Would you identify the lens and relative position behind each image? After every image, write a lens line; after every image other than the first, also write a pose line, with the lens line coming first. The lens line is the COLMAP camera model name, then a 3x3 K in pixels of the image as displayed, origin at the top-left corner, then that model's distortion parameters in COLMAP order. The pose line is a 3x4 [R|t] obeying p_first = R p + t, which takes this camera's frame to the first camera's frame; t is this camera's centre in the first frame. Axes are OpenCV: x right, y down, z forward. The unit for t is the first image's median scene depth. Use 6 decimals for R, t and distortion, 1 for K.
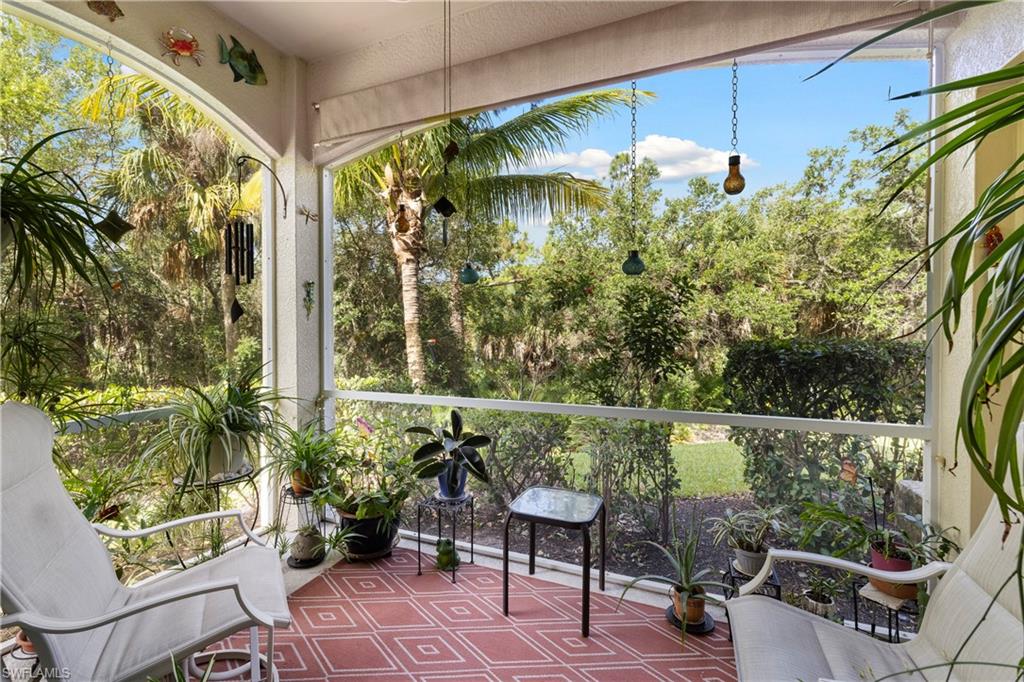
lens RADIAL K [[443.4, 0, 501.2], [0, 443.4, 338.5], [0, 0, 1]] dist [0.000700, -0.000068]
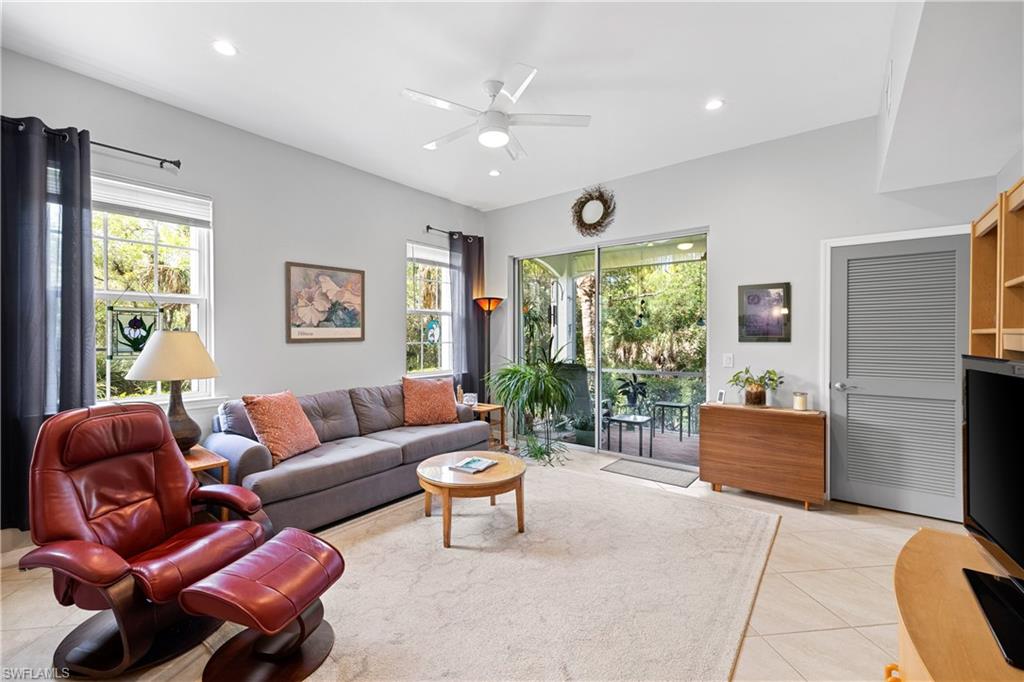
lens RADIAL K [[426.4, 0, 512.3], [0, 426.4, 338.1], [0, 0, 1]] dist [0.002053, 0.000436]
pose [[0.966165, 0.004945, -0.257879, -0.027919], [-0.007641, 0.999926, -0.009451, -0.005395], [0.257813, 0.011102, 0.966131, -0.330288]]
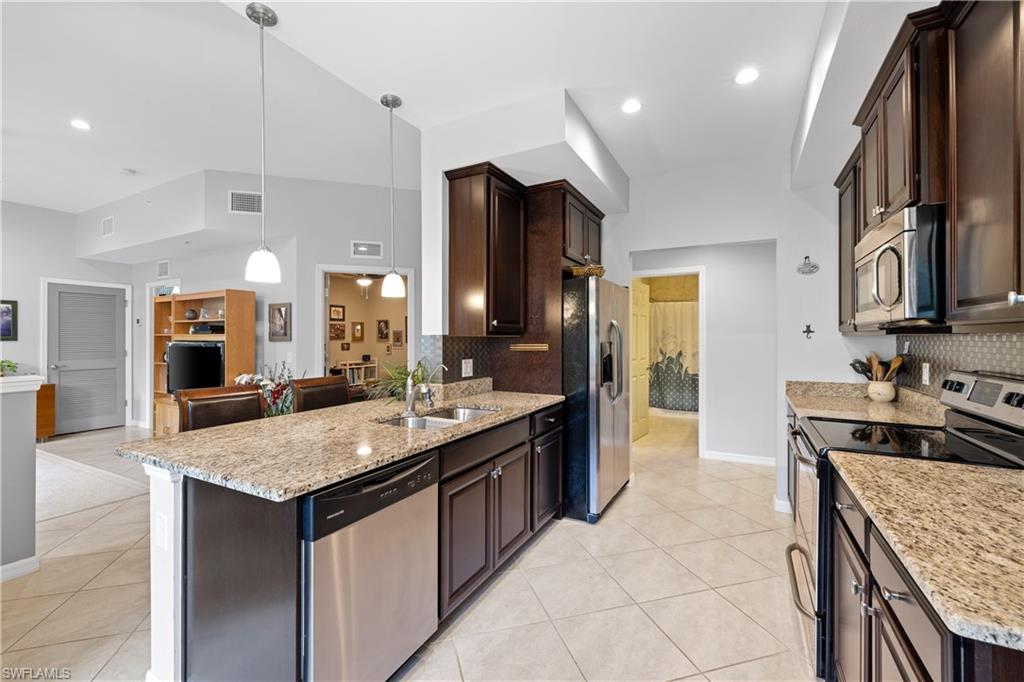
lens RADIAL K [[426.4, 0, 512.3], [0, 426.4, 338.1], [0, 0, 1]] dist [0.002053, 0.000436]
pose [[0.105130, 0.002887, 0.994454, -0.309605], [0.016654, 0.999850, -0.004663, 0.001048], [-0.994319, 0.017051, 0.105066, -0.556004]]
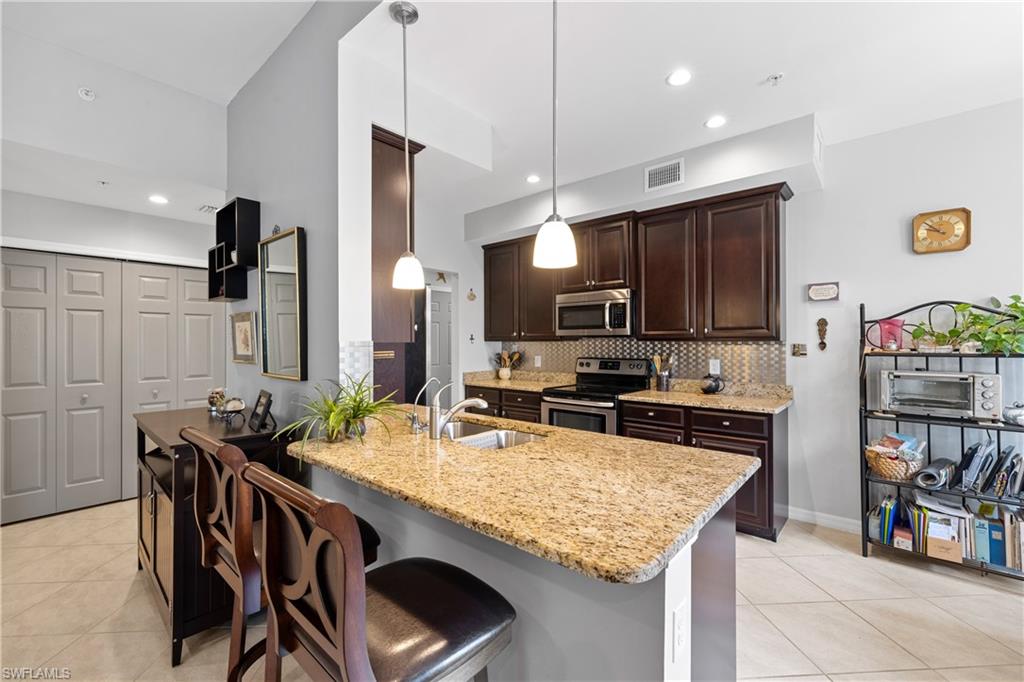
lens RADIAL K [[427.4, 0, 512.0], [0, 427.4, 341.0], [0, 0, 1]] dist [0.002491, -0.000287]
pose [[-0.947638, 0.007111, 0.319267, -0.184688], [0.012122, 0.999833, 0.013712, -0.004236], [-0.319116, 0.016864, -0.947566, -0.338161]]
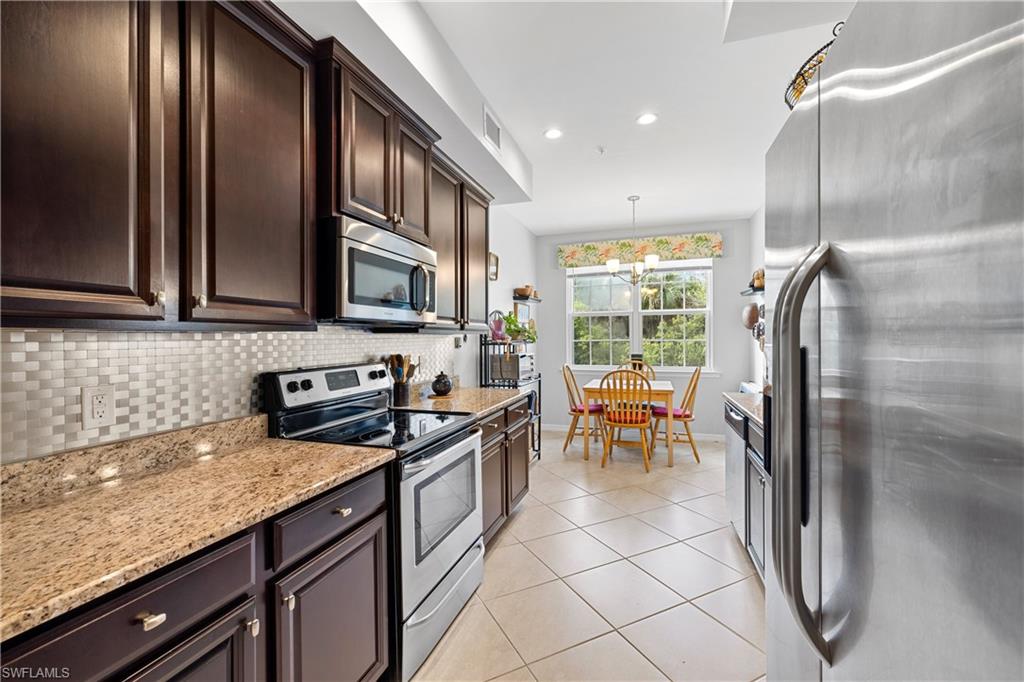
lens RADIAL K [[427.3, 0, 504.2], [0, 427.3, 336.1], [0, 0, 1]] dist [0.001947, 0.000165]
pose [[0.060223, 0.002729, -0.998181, 0.026372], [-0.012598, 0.999919, 0.001974, 0.001478], [0.998105, 0.012456, 0.060253, -0.623902]]
